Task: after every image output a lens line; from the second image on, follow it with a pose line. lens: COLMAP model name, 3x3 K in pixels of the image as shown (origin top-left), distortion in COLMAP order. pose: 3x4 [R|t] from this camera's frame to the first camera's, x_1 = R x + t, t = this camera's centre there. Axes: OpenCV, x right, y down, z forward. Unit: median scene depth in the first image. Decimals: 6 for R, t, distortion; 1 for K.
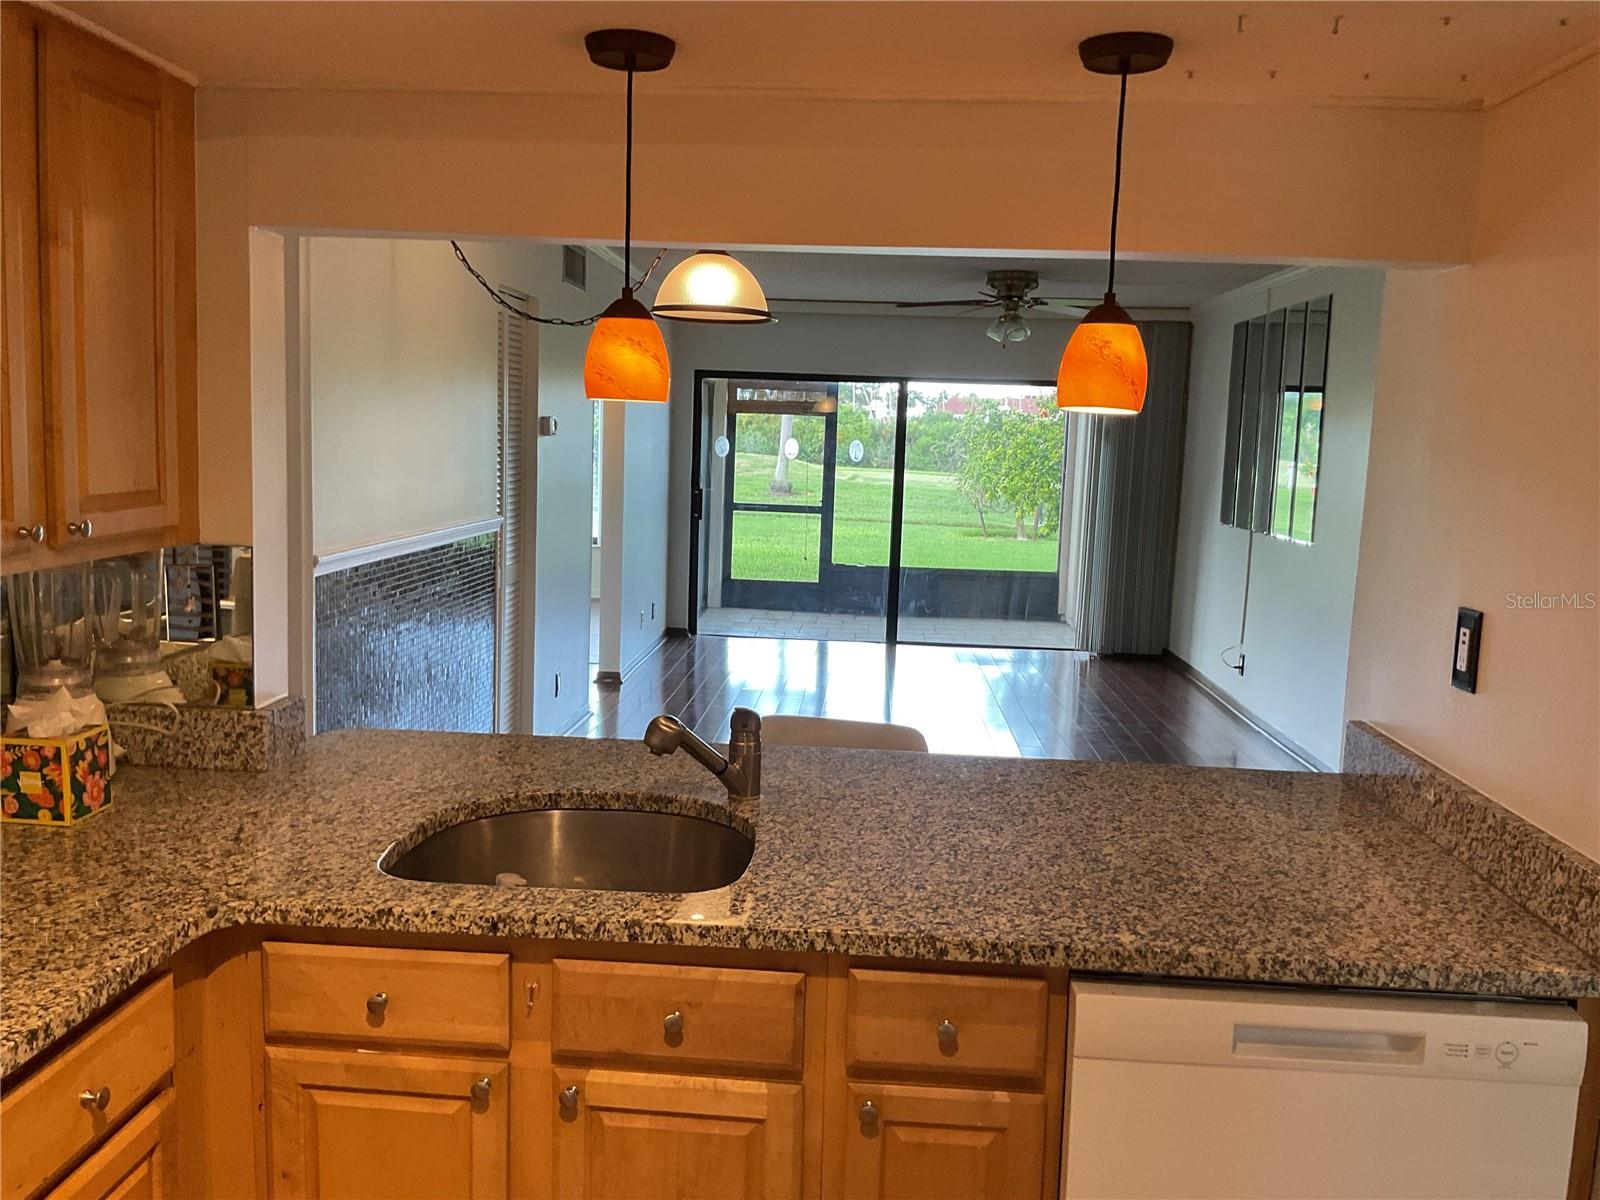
lens RADIAL K [[1329.9, 0, 800.0], [0, 1329.9, 600.0], [0, 0, 1]] dist [0.109209, -0.228212]
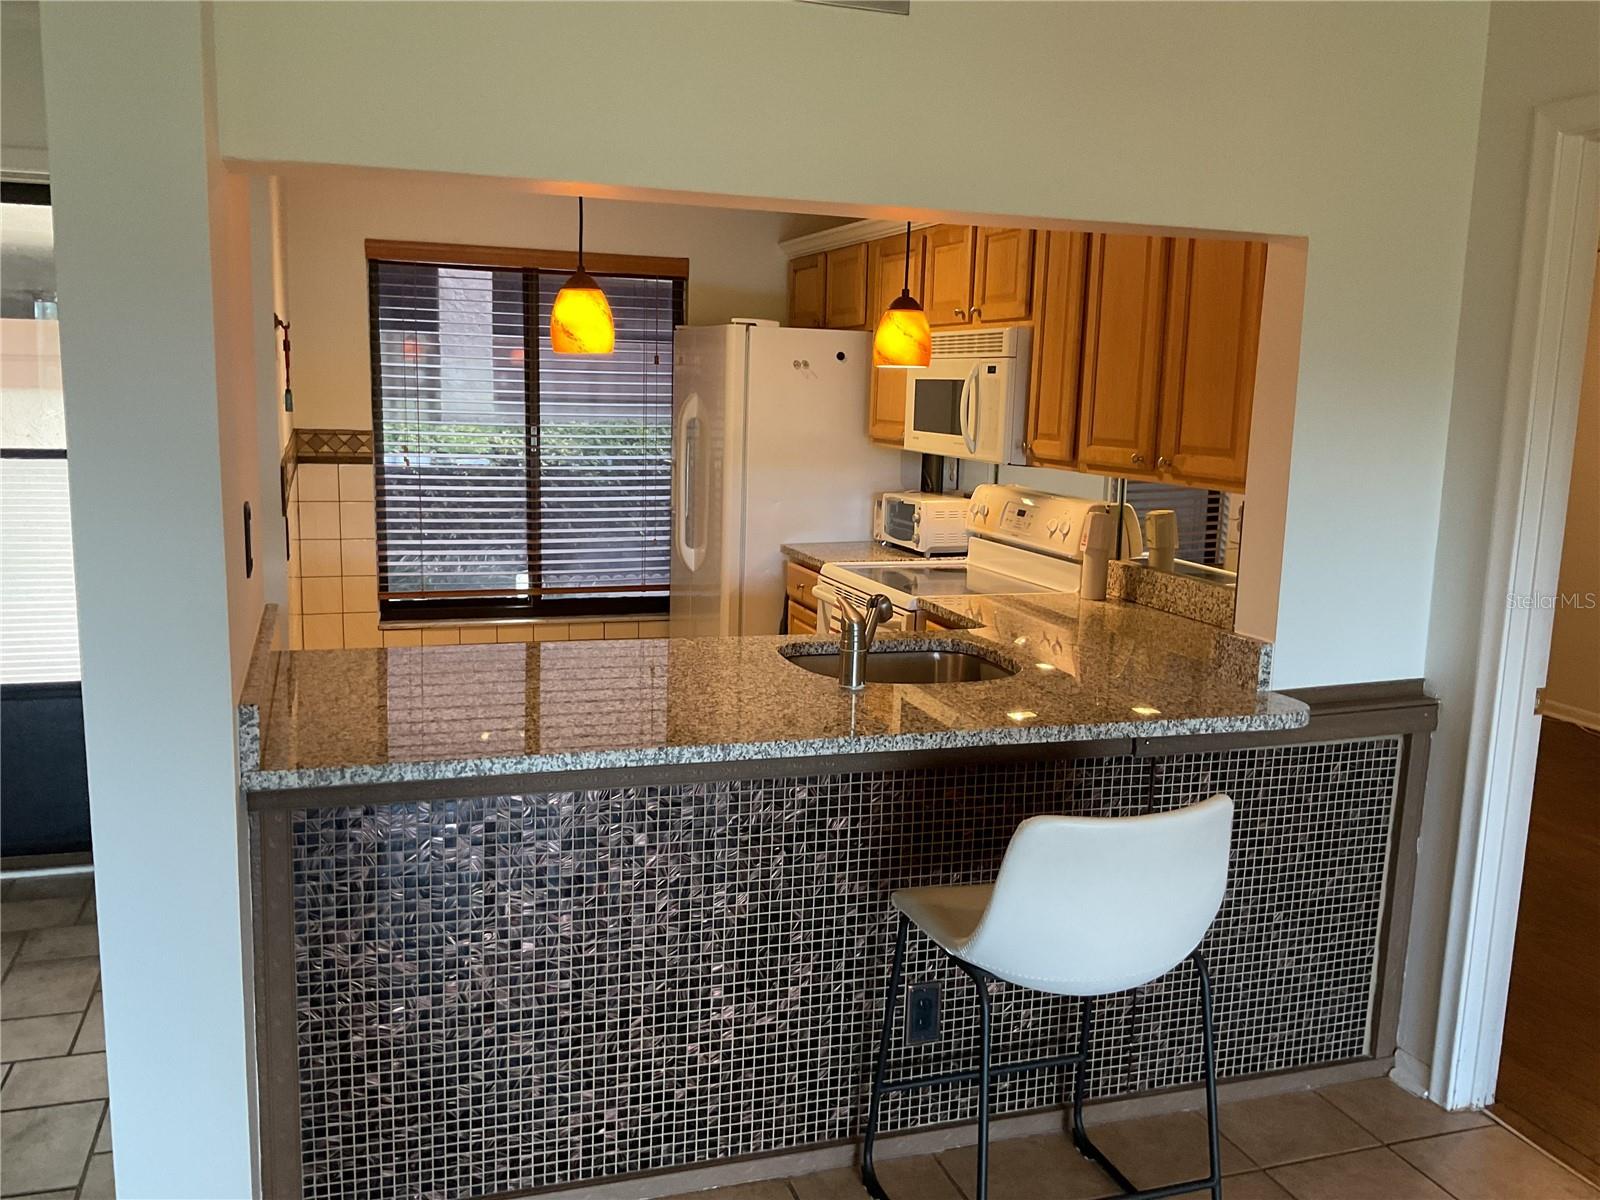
lens RADIAL K [[1329.9, 0, 800.0], [0, 1329.9, 600.0], [0, 0, 1]] dist [0.109209, -0.228212]
pose [[-0.925271, 0.001796, -0.379303, 0.594062], [-0.106545, 0.958497, 0.264445, -0.314733], [0.364036, 0.285096, -0.886678, 2.615940]]
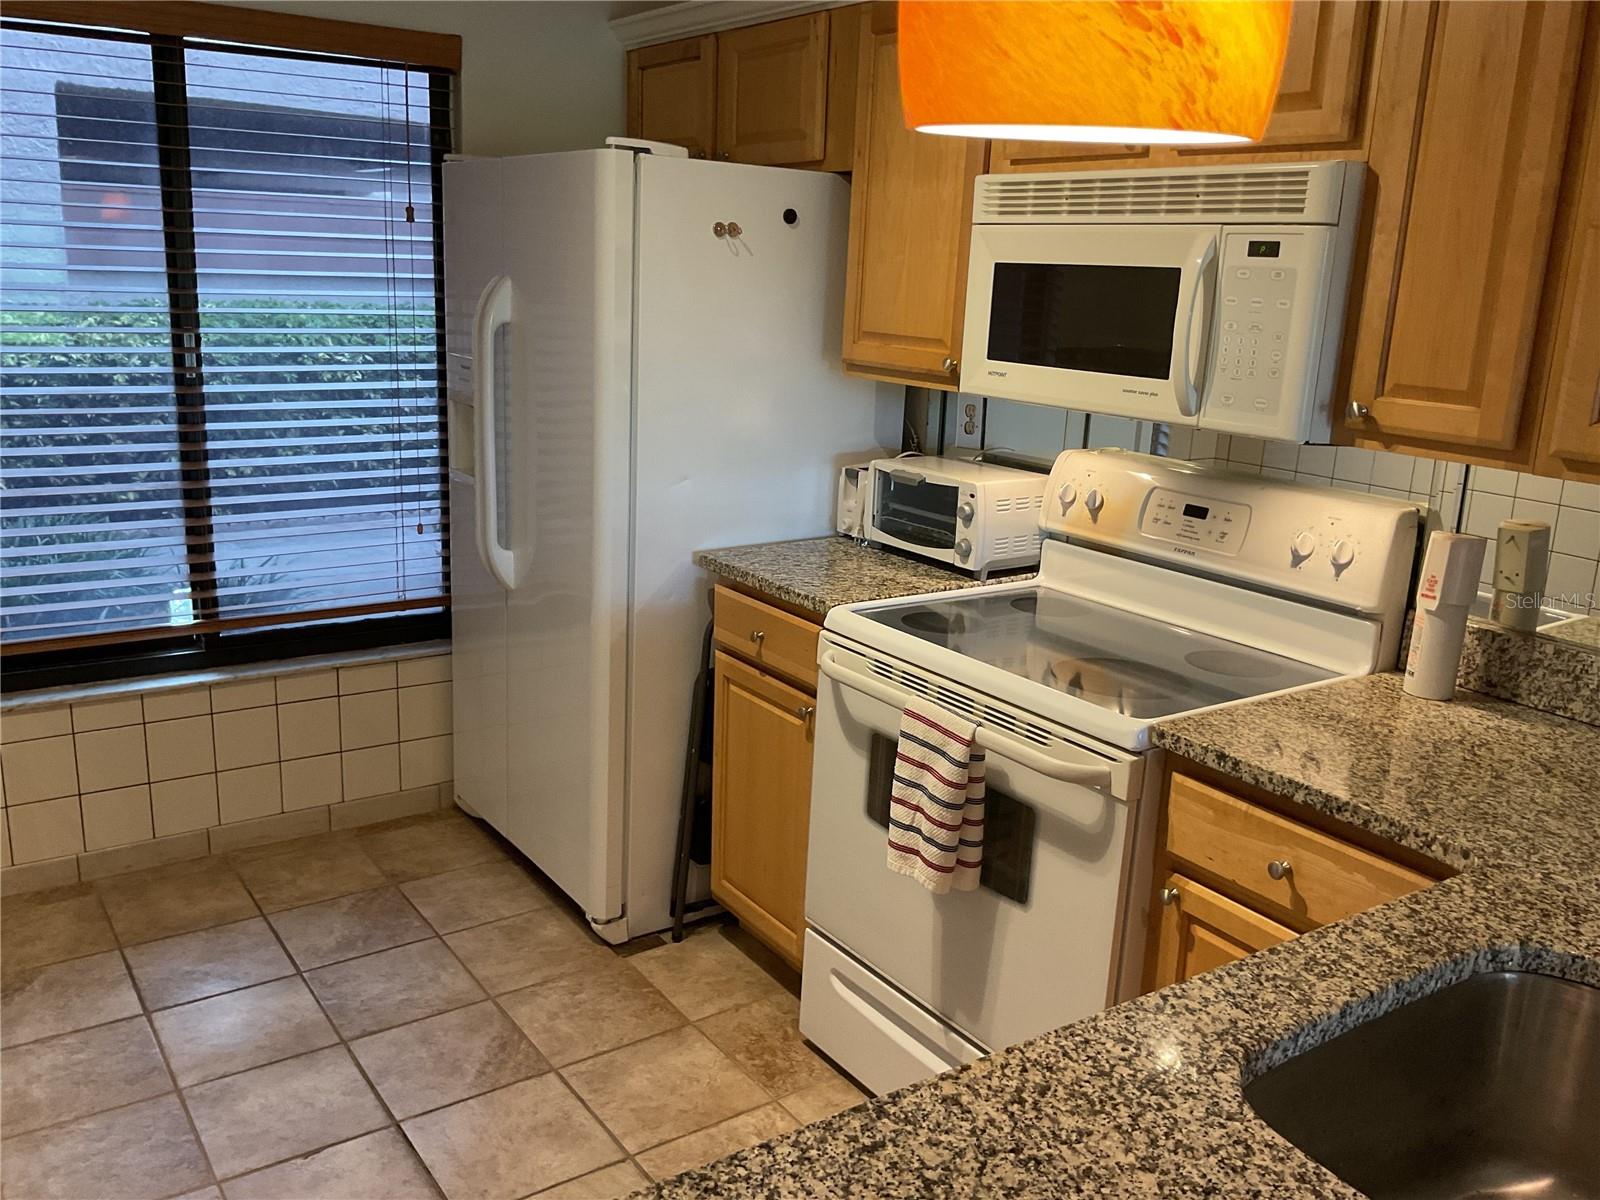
lens RADIAL K [[1329.9, 0, 800.0], [0, 1329.9, 600.0], [0, 0, 1]] dist [0.109209, -0.228212]
pose [[-0.784927, 0.082467, -0.614075, 0.449312], [-0.149312, 0.936717, 0.316651, -0.146246], [0.601328, 0.340237, -0.722941, 1.278569]]
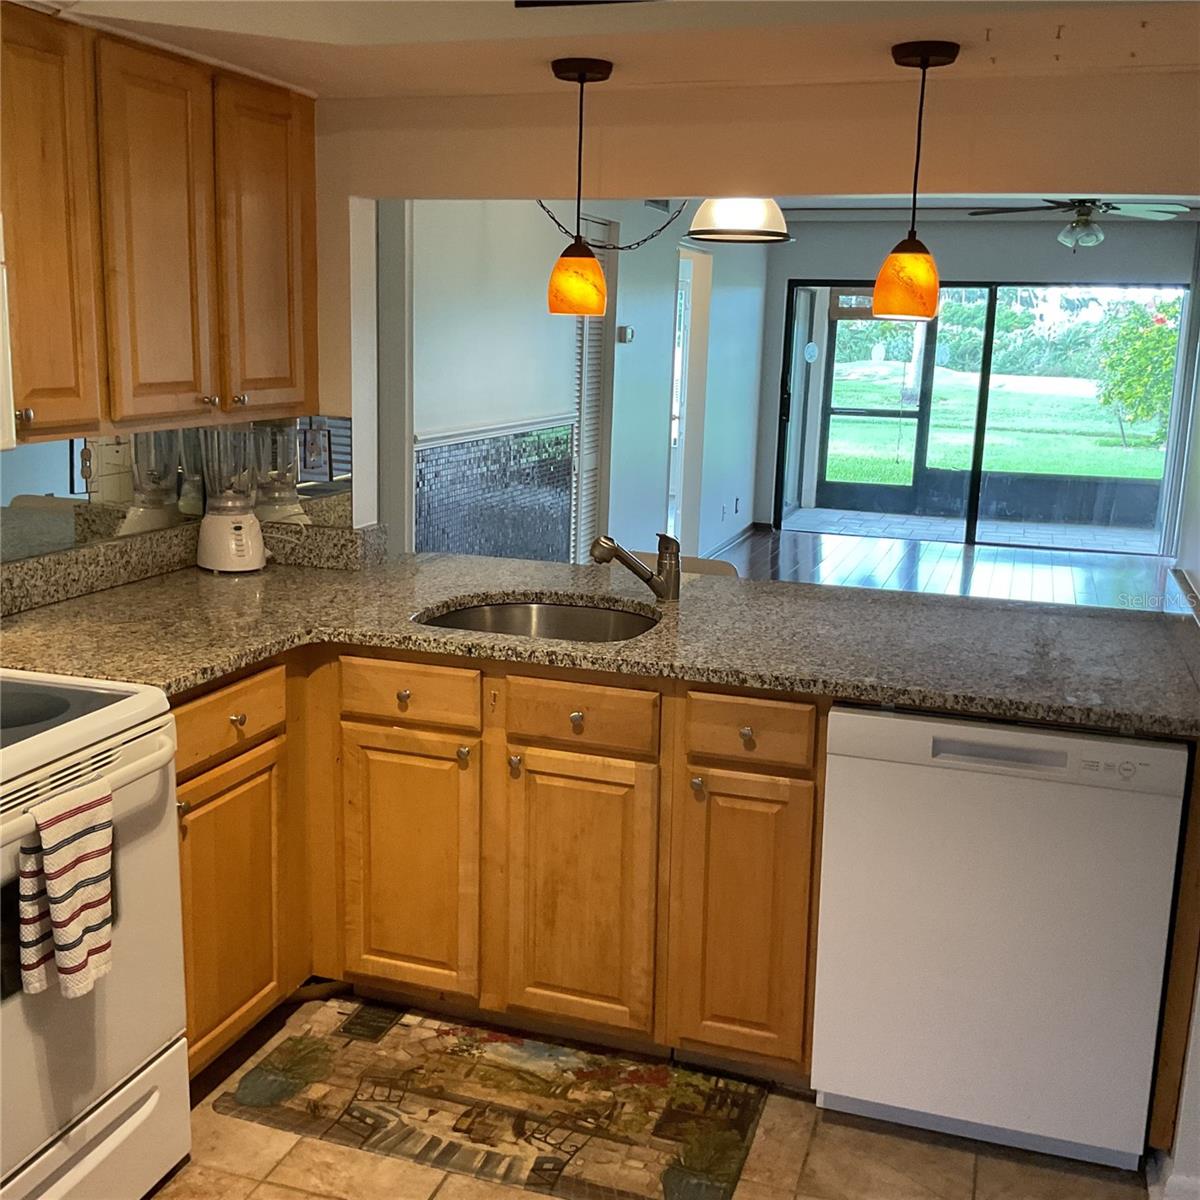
lens RADIAL K [[1331.7, 0, 596.1], [0, 1331.7, 600.8], [0, 0, 1]] dist [0.138976, -0.319076]
pose [[0.966343, 0.043831, -0.253494, 0.308451], [-0.026878, 0.997188, 0.069960, 0.066475], [0.255847, -0.060792, 0.964804, -0.477217]]
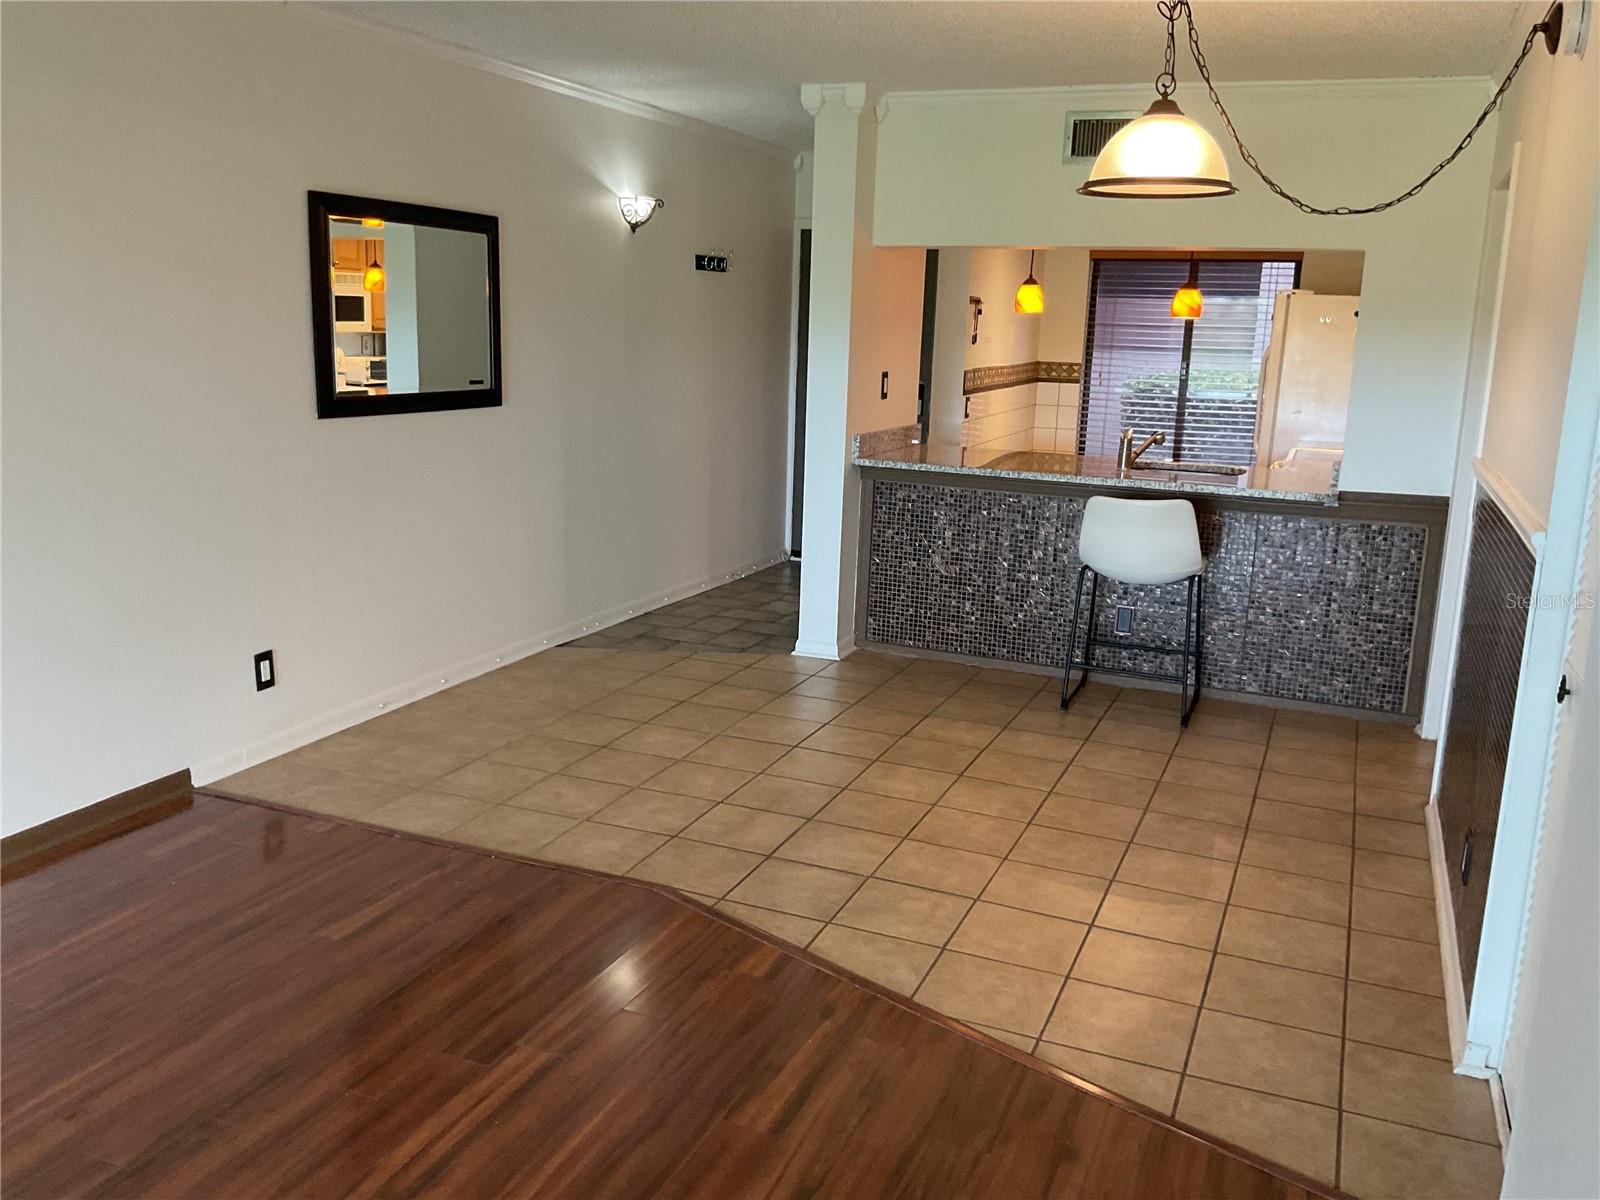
lens RADIAL K [[1331.0, 0, 798.9], [0, 1331.0, 601.6], [0, 0, 1]] dist [0.118404, -0.261852]
pose [[-0.942021, -0.131400, 0.308755, -0.368510], [-0.021756, 0.942120, 0.334569, -0.601382], [-0.334847, 0.308454, -0.890356, 4.632295]]
